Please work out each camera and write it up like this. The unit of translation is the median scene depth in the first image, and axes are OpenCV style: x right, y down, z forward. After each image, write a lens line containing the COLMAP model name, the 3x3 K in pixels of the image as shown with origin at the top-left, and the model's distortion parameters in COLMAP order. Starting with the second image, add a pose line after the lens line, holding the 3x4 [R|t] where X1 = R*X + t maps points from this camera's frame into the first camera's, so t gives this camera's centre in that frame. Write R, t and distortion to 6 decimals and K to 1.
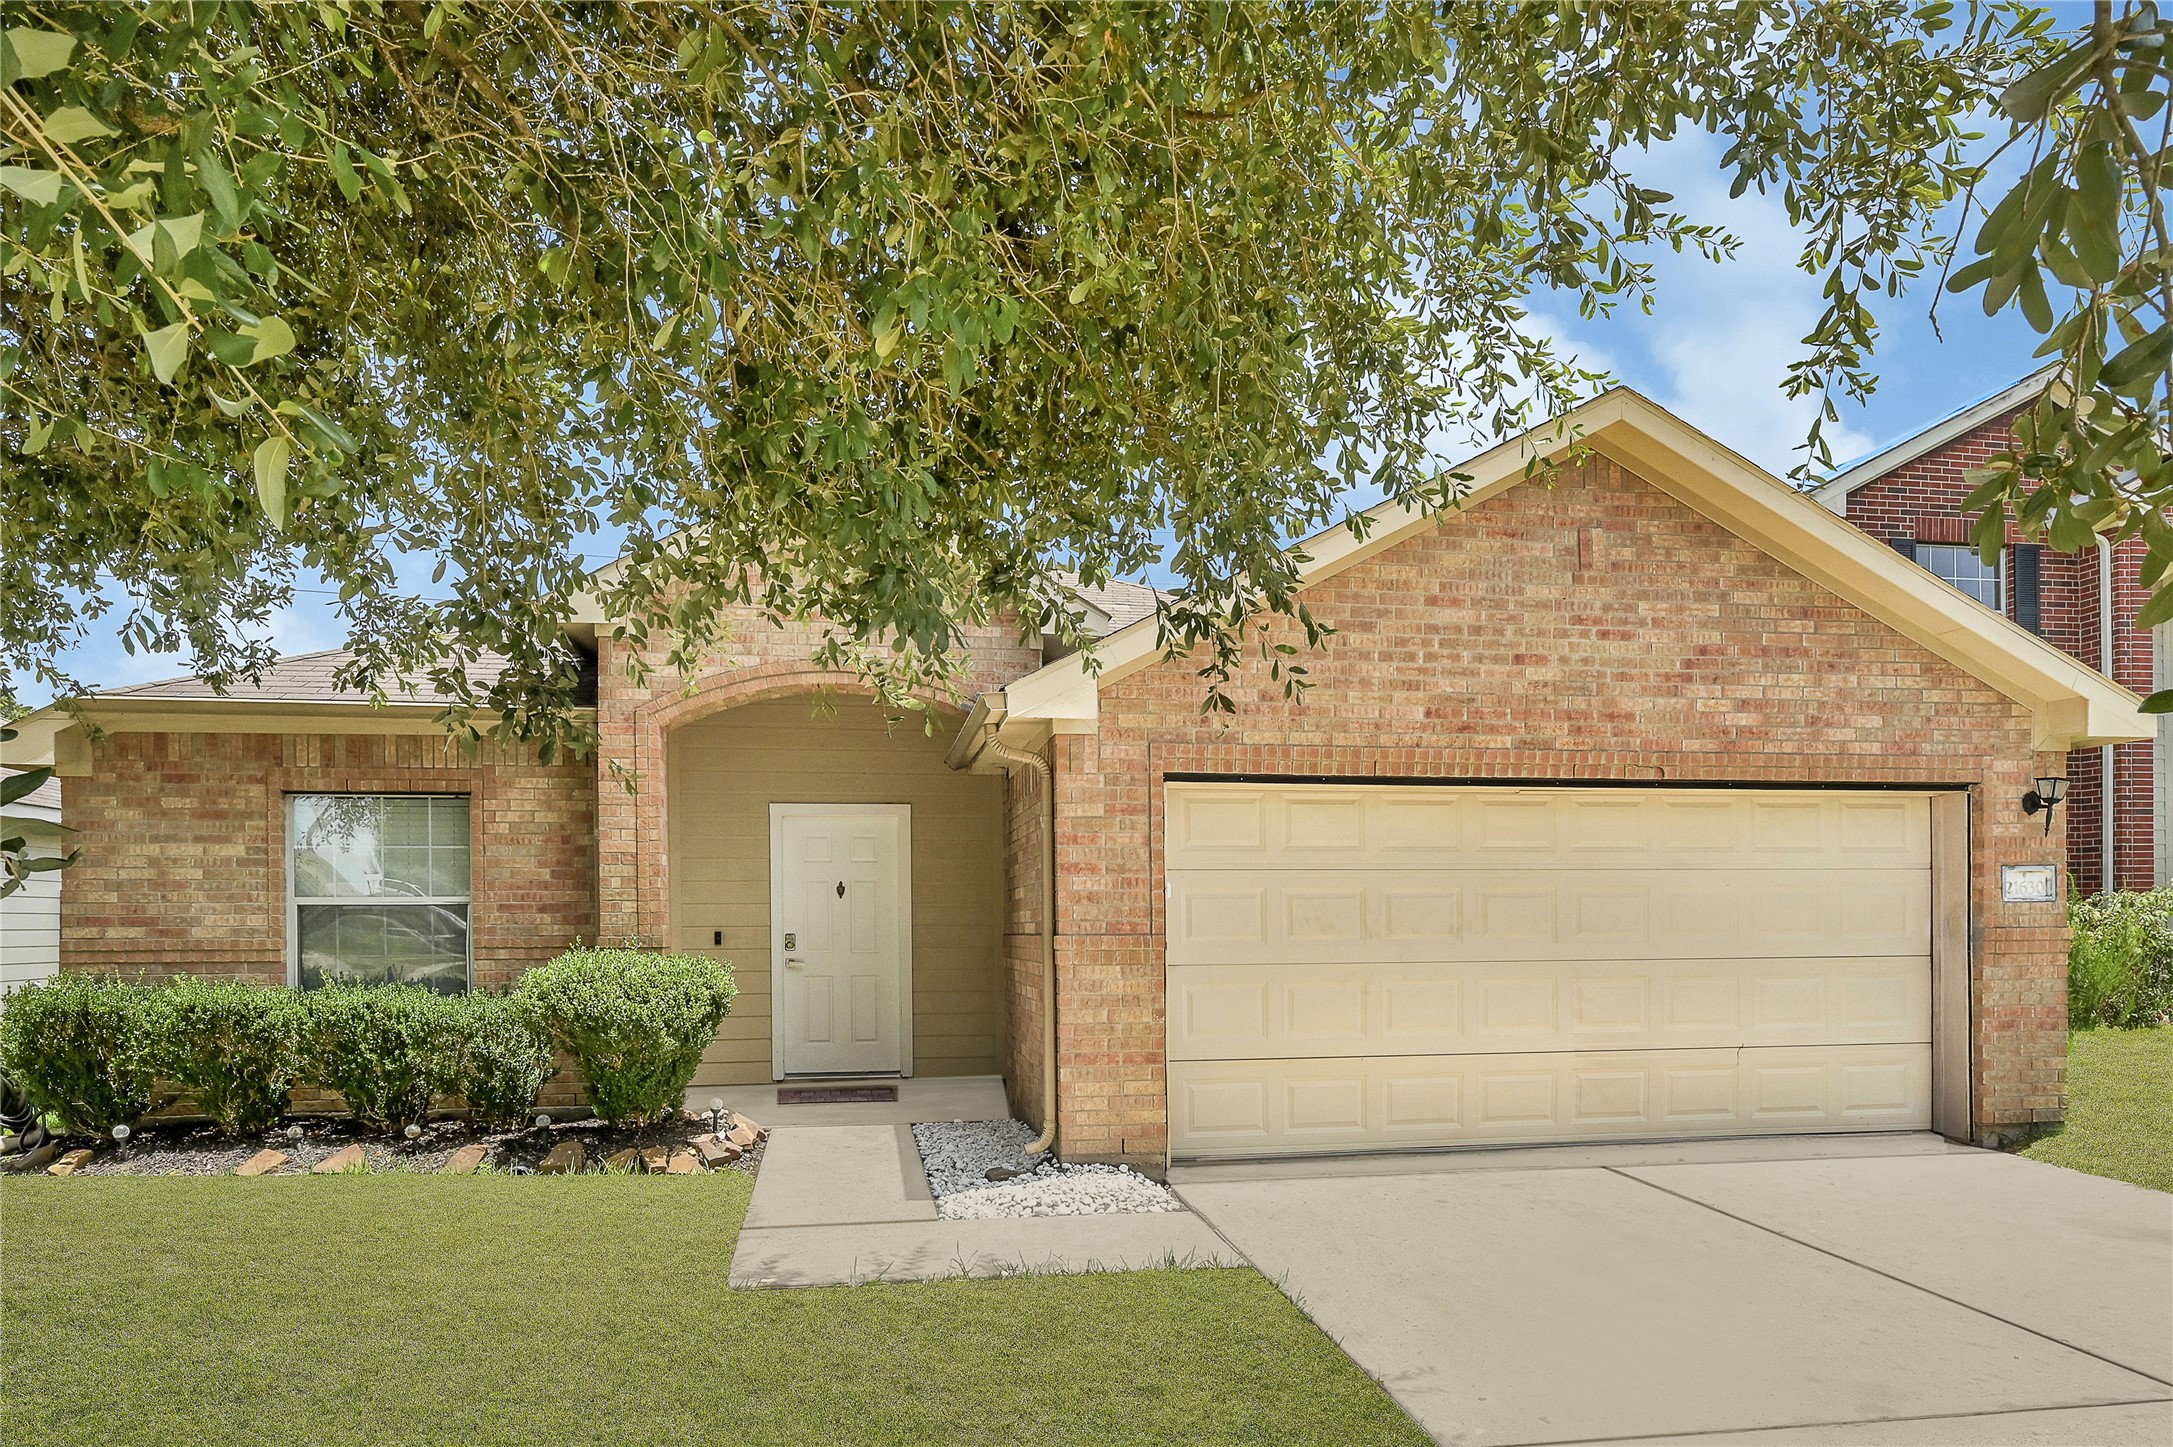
lens RADIAL K [[1346.5, 0, 1086.1], [0, 1346.5, 853.8], [0, 0, 1]] dist [-0.000210, -0.000811]
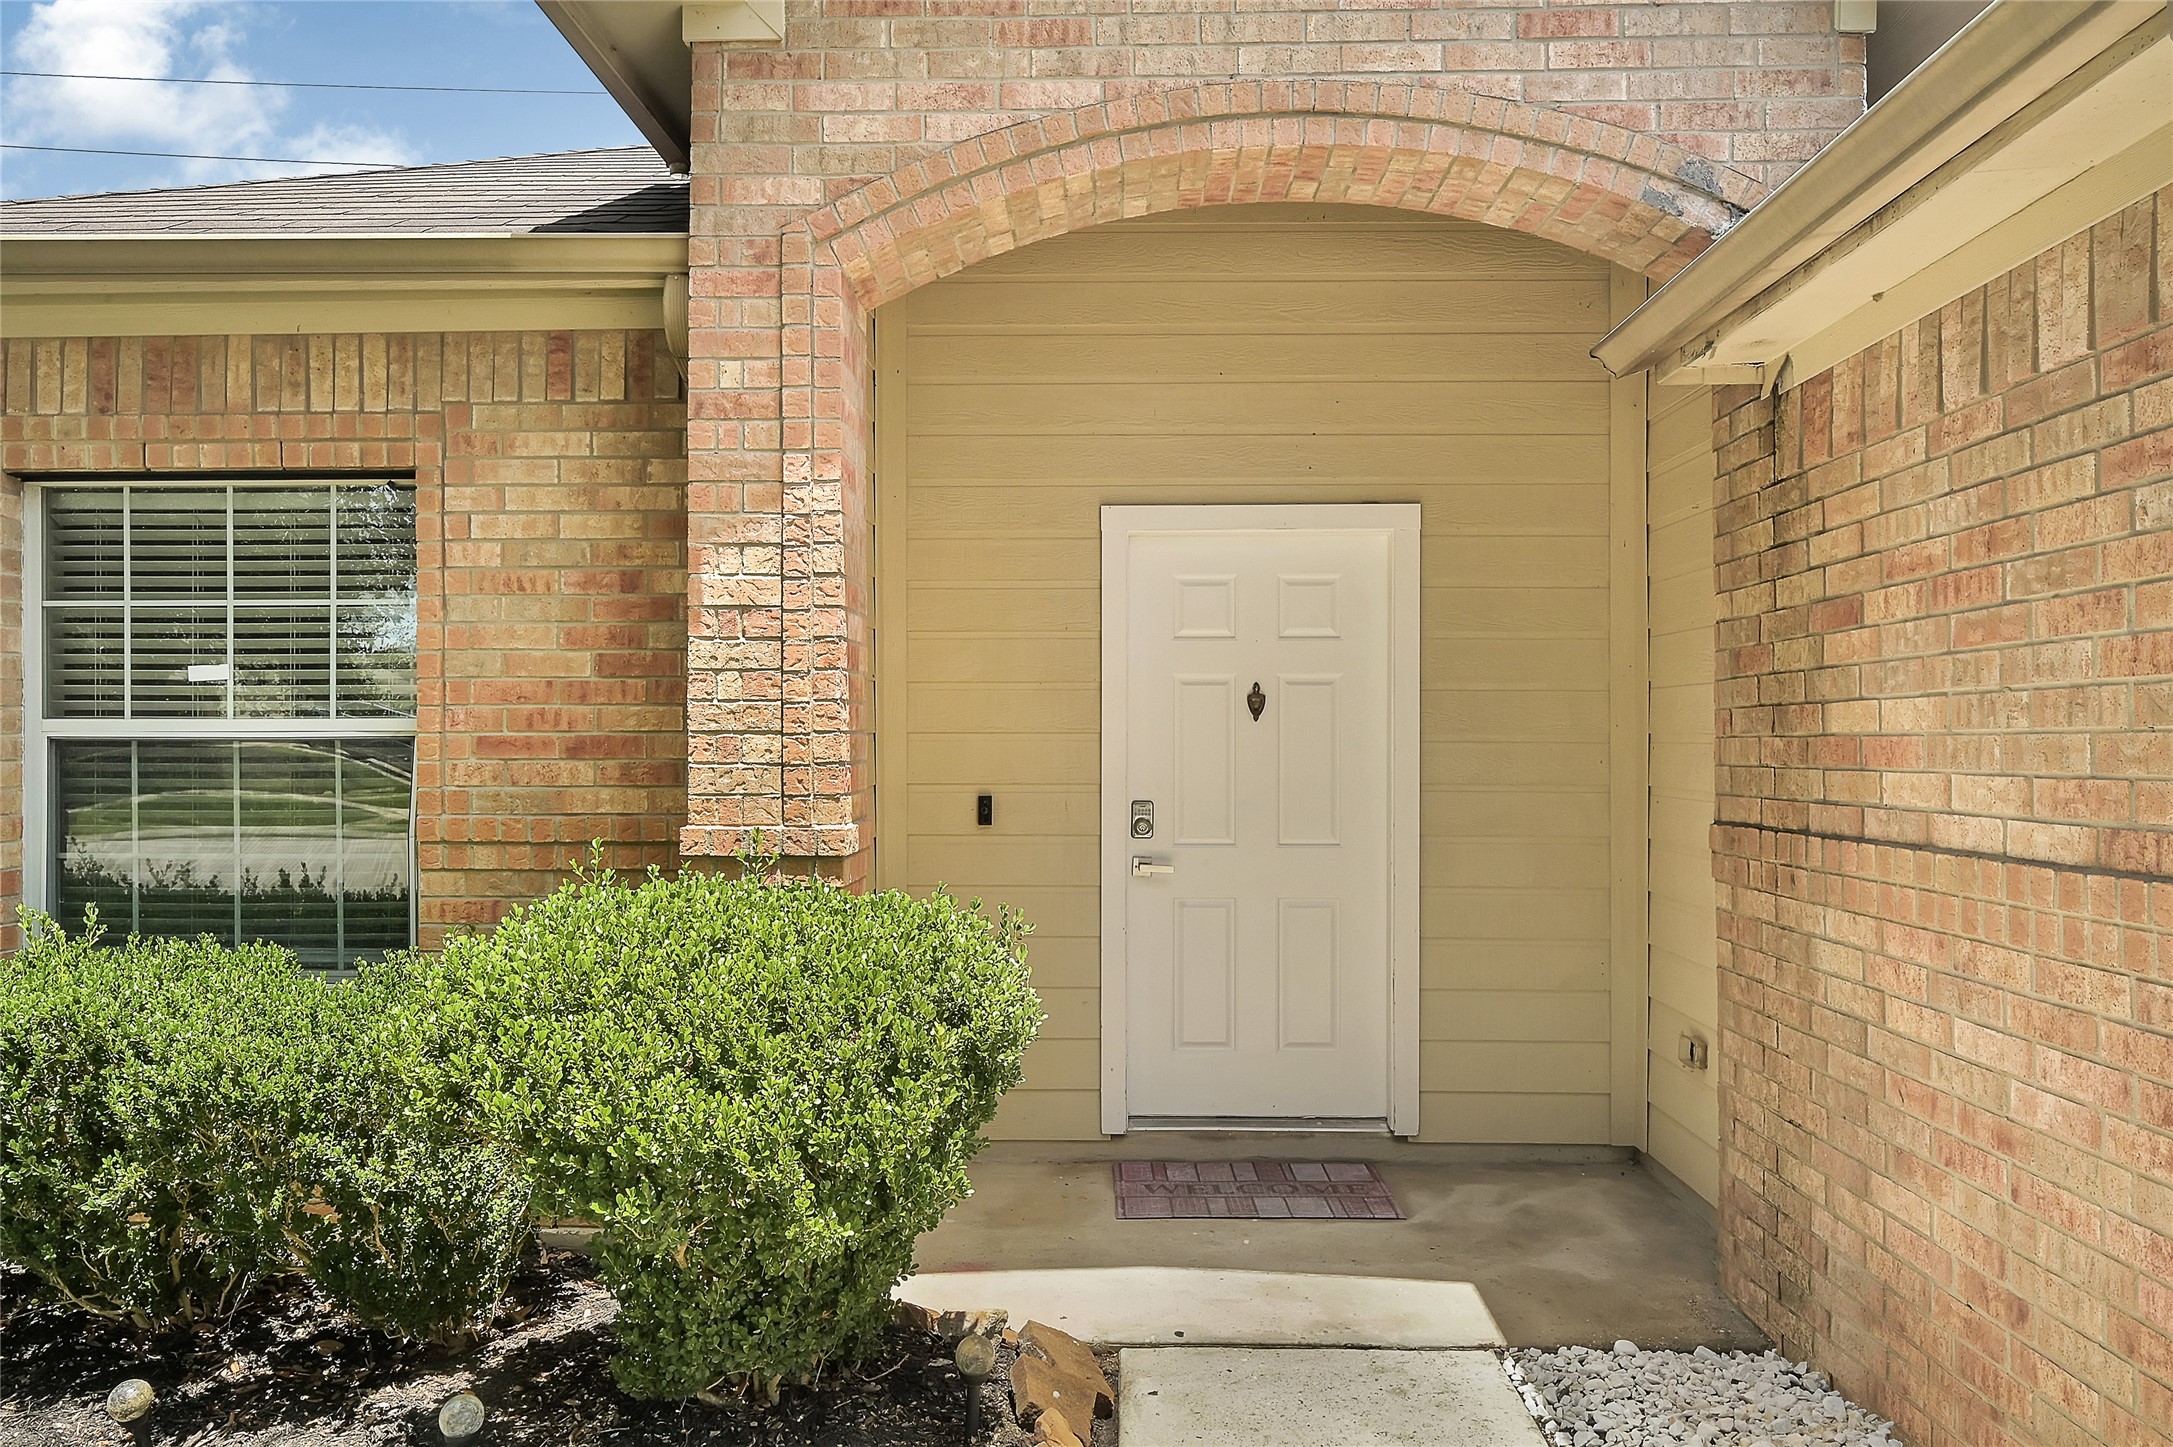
lens RADIAL K [[1570.2, 0, 1087.5], [0, 1570.2, 670.1], [0, 0, 1]] dist [-0.000017, 0.000662]
pose [[0.977930, -0.001055, -0.208929, -0.171169], [0.003609, 0.999923, 0.011846, 0.013232], [0.208901, -0.012339, 0.977859, 0.640301]]
